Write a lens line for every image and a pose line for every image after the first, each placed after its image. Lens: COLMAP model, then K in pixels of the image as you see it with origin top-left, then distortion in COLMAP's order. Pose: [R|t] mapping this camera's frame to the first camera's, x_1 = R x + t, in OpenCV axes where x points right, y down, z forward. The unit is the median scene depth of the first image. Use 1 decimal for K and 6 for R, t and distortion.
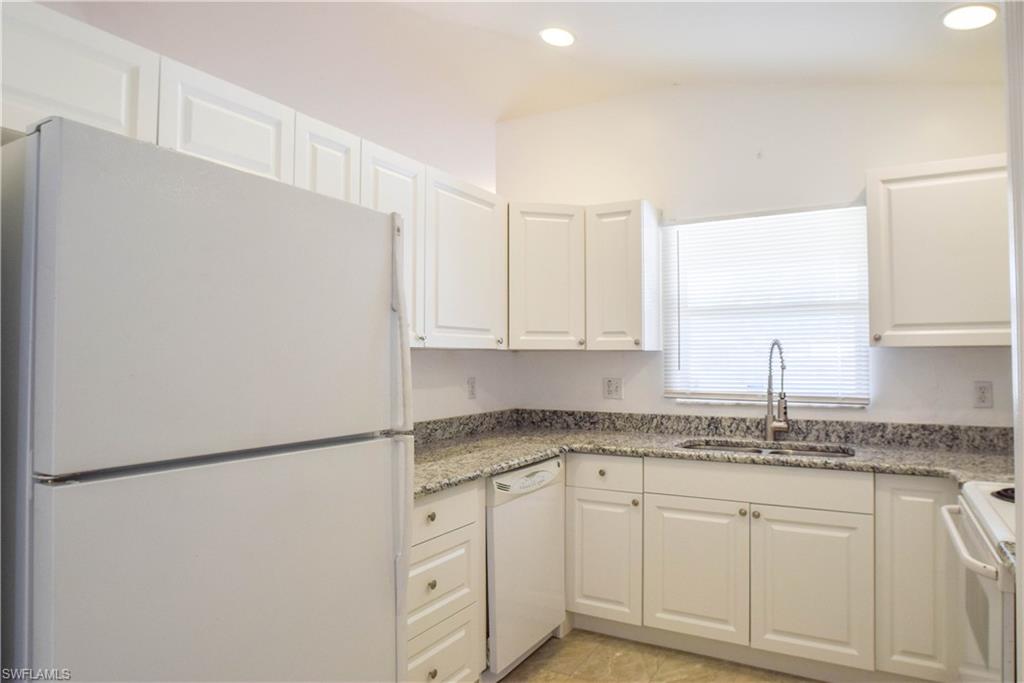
lens RADIAL K [[648.6, 0, 512.0], [0, 648.6, 341.5], [0, 0, 1]] dist [-0.075455, 0.042470]
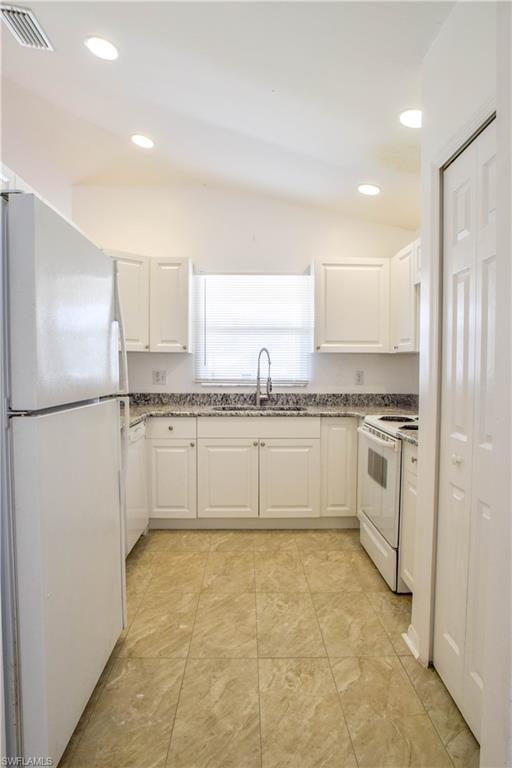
lens RADIAL K [[486.4, 0, 261.5], [0, 486.4, 385.9], [0, 0, 1]] dist [-0.075455, 0.042470]
pose [[0.852334, -0.016112, 0.522750, -0.293400], [-0.019751, 0.997821, 0.062958, 0.017940], [-0.522625, -0.063986, 0.850158, -0.132754]]
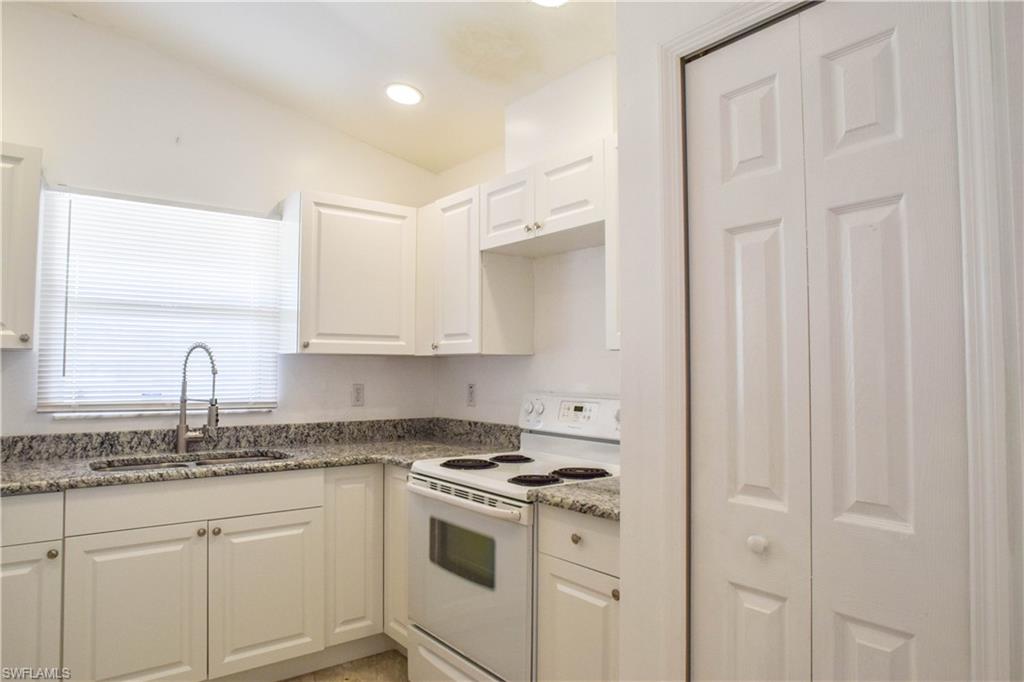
lens RADIAL K [[648.6, 0, 512.0], [0, 648.6, 341.0], [0, 0, 1]] dist [-0.075455, 0.042470]
pose [[0.383242, 0.045057, 0.922548, -0.274667], [-0.025408, 0.998946, -0.038234, 0.018666], [-0.923298, -0.008787, 0.383983, 0.226646]]
